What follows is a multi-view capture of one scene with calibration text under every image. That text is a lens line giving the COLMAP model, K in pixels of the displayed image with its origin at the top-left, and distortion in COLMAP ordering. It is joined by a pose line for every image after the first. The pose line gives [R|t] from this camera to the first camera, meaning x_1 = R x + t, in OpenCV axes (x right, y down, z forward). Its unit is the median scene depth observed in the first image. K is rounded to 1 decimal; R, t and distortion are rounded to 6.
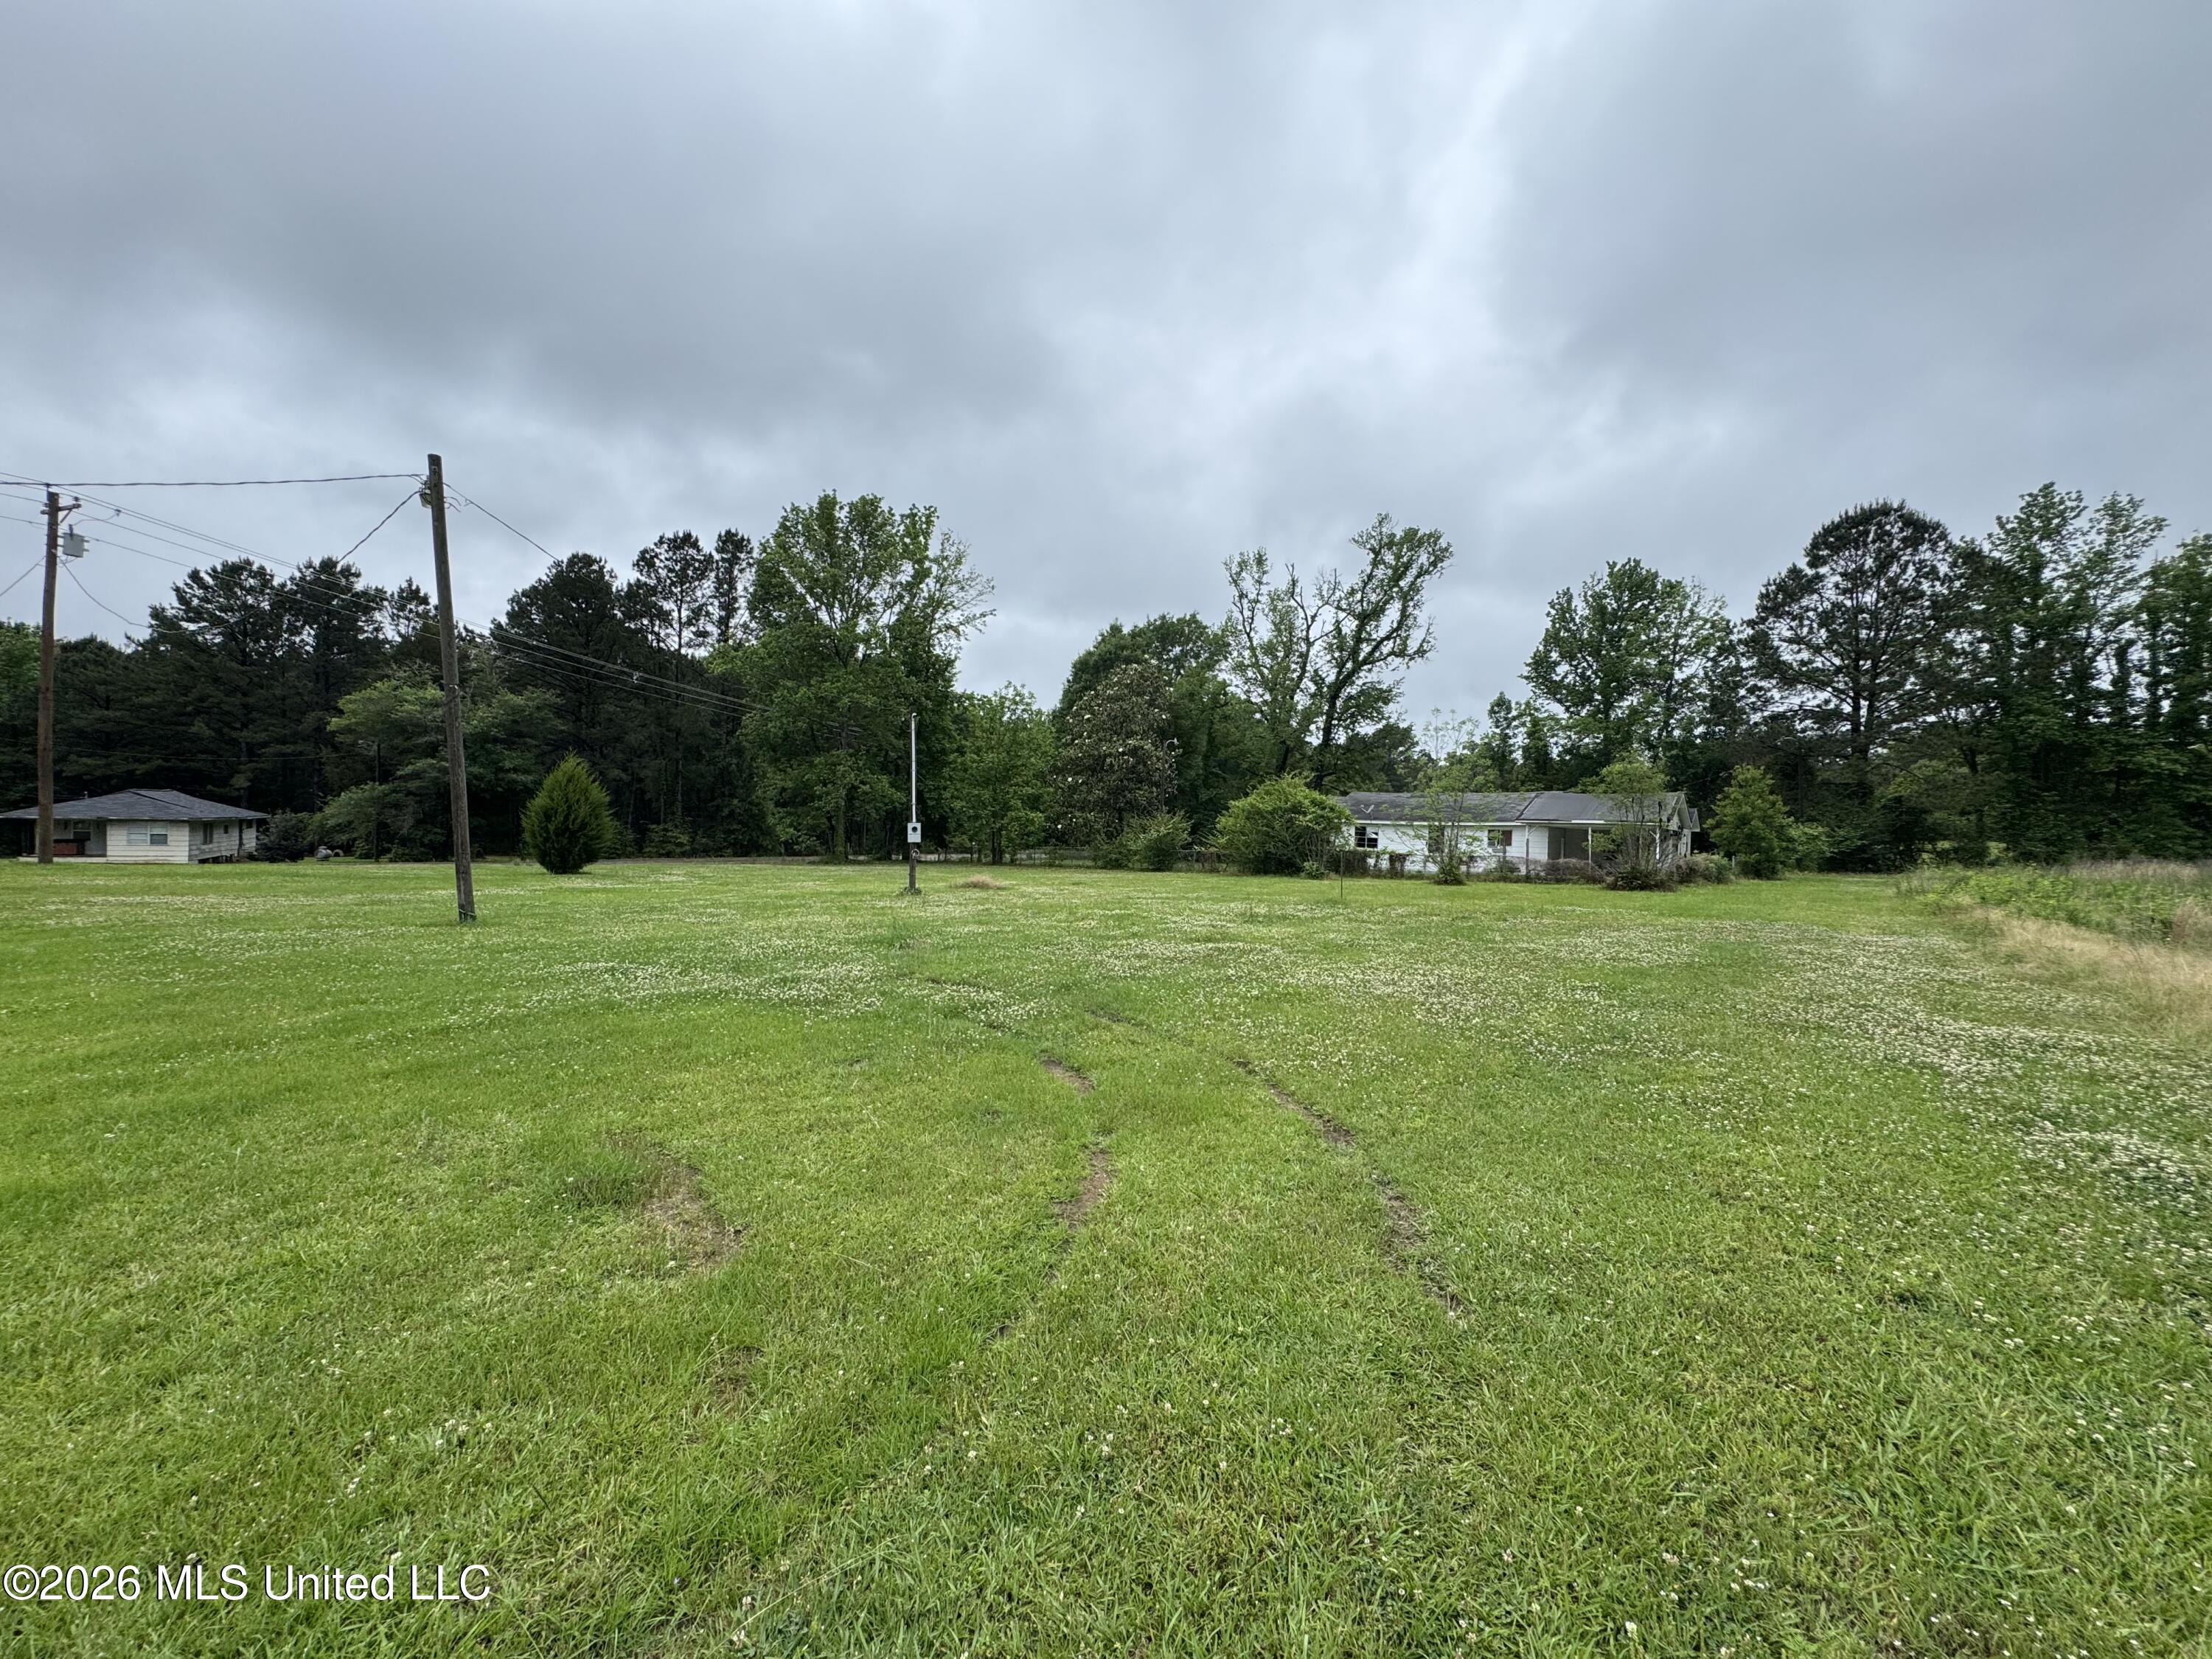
lens RADIAL K [[878.3, 0, 1096.7], [0, 878.3, 823.1], [0, 0, 1]] dist [-0.002201, 0.000348]
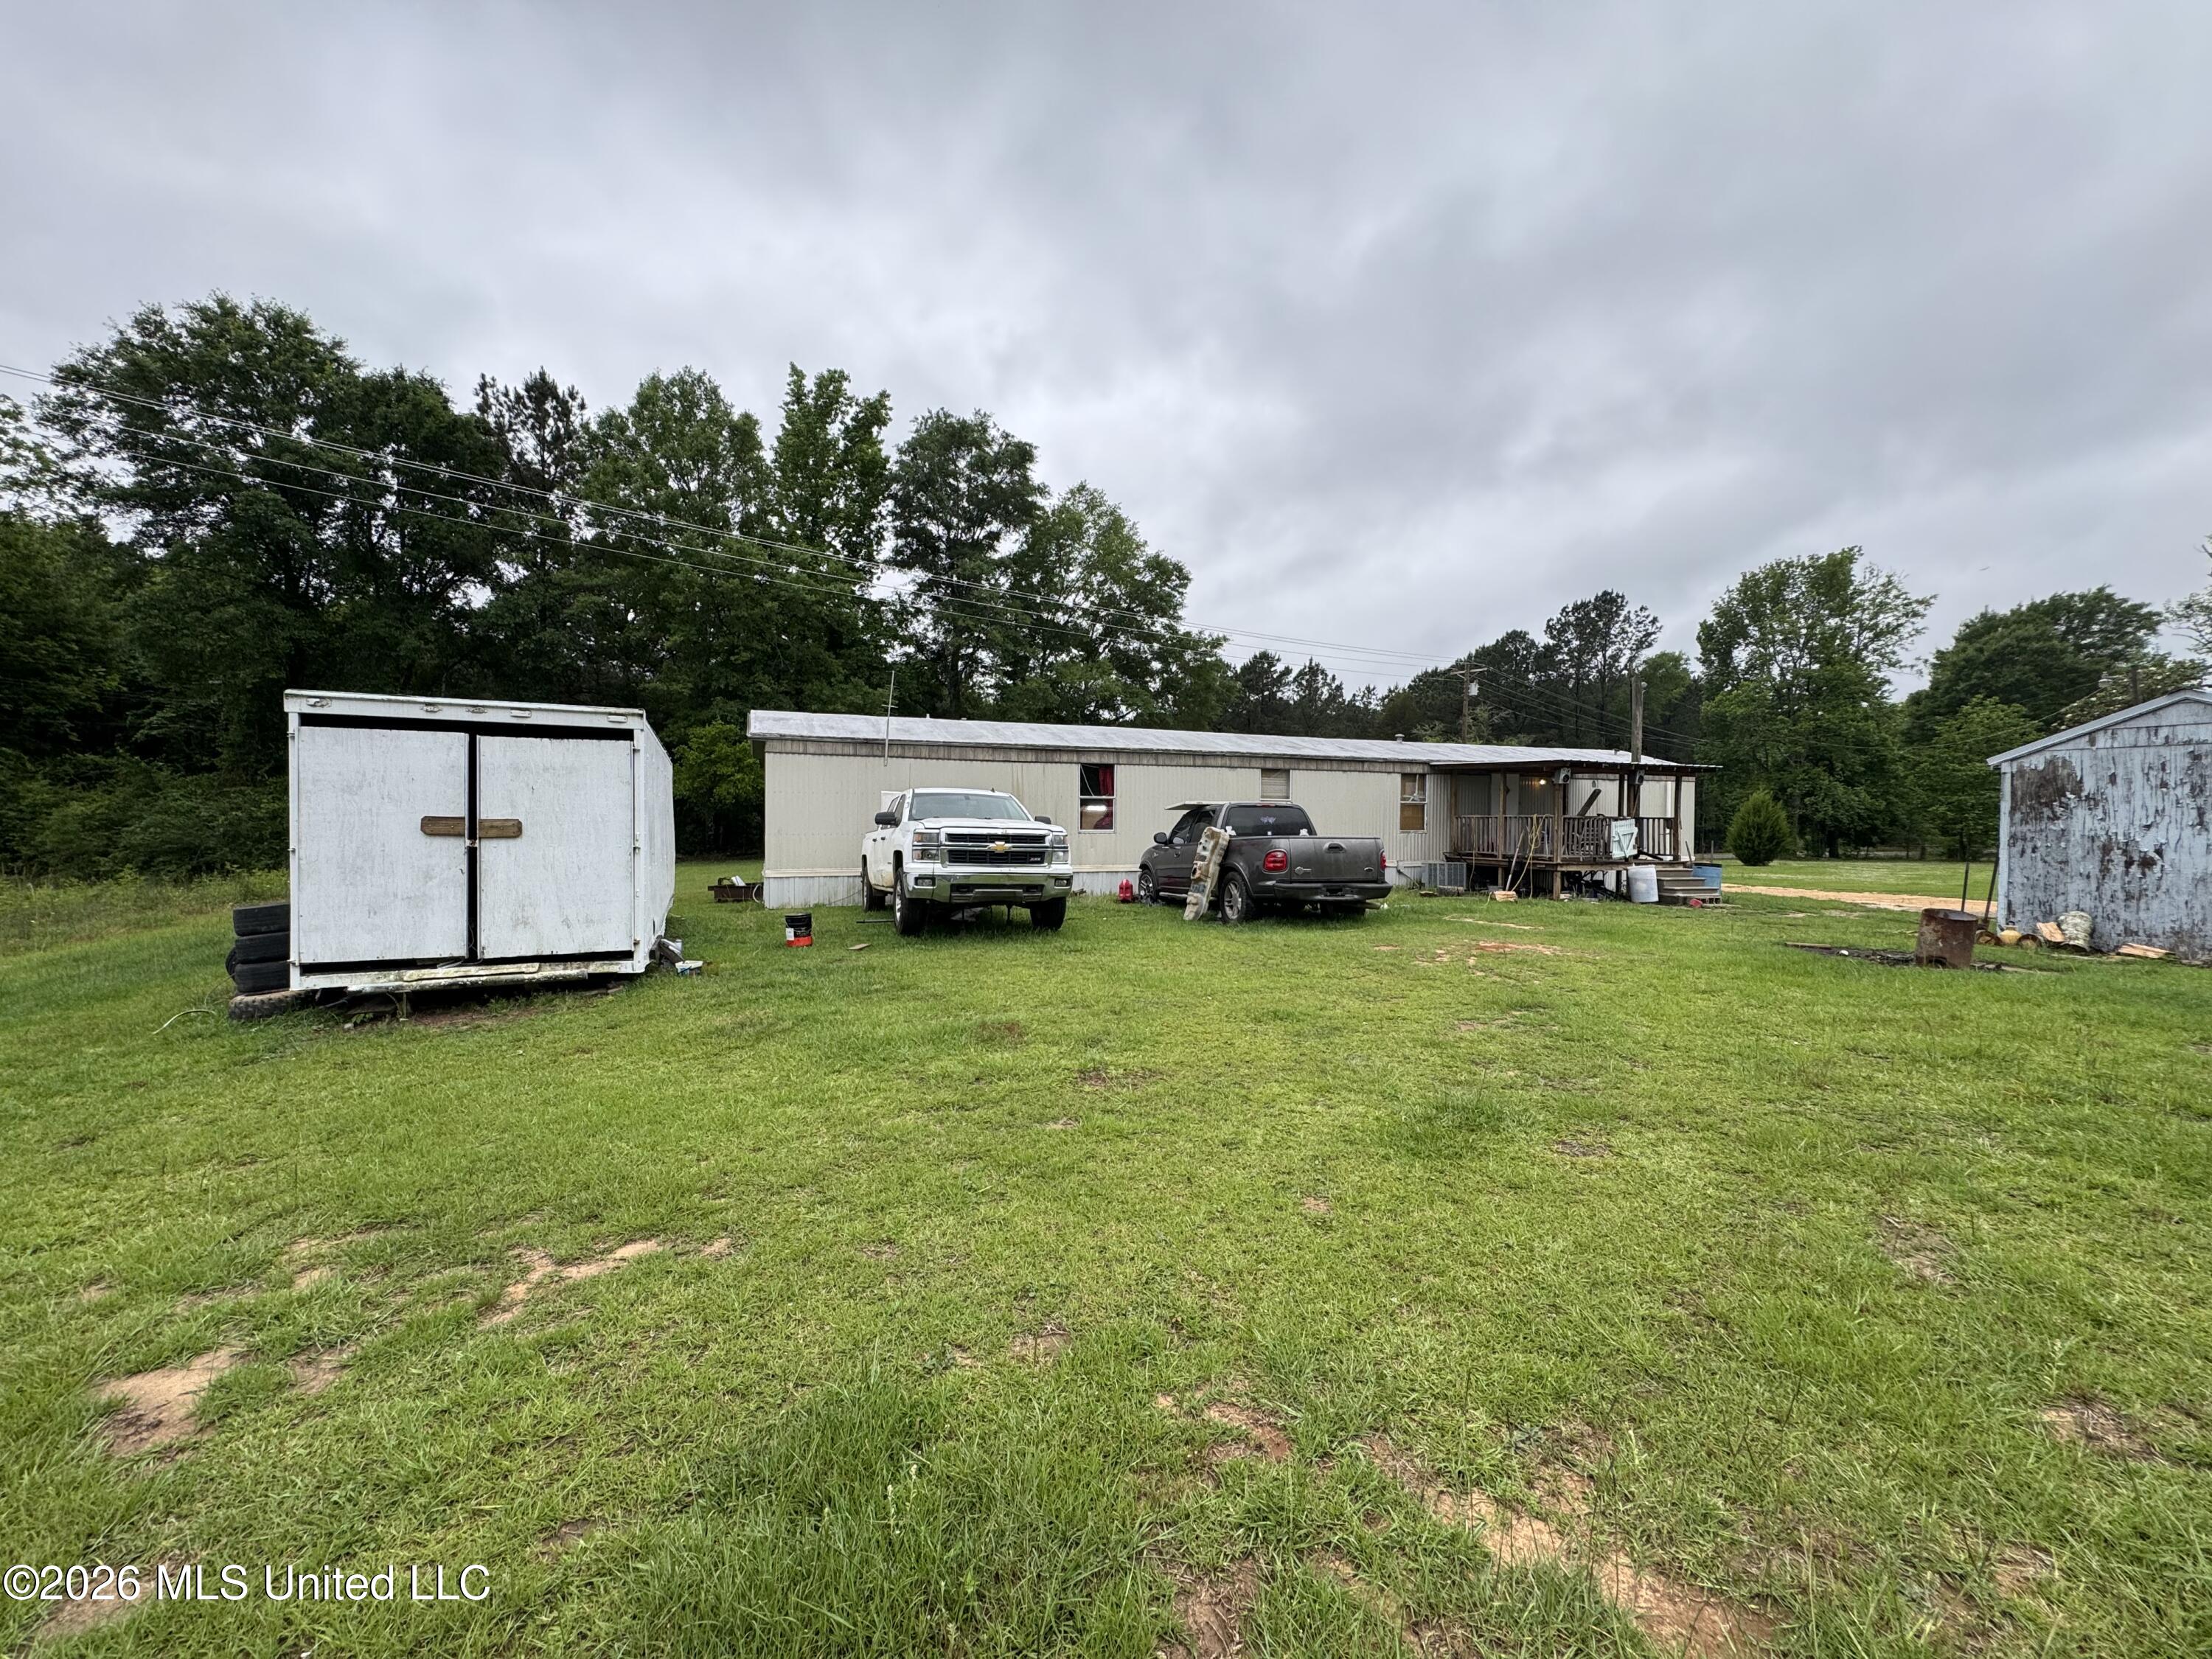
lens RADIAL K [[878.3, 0, 1103.9], [0, 878.3, 838.8], [0, 0, 1]] dist [-0.002201, 0.000348]
pose [[0.836830, -0.010453, -0.547363, -0.392859], [0.022354, 0.999636, 0.015085, -0.020640], [0.547007, -0.024859, 0.836759, -0.501173]]
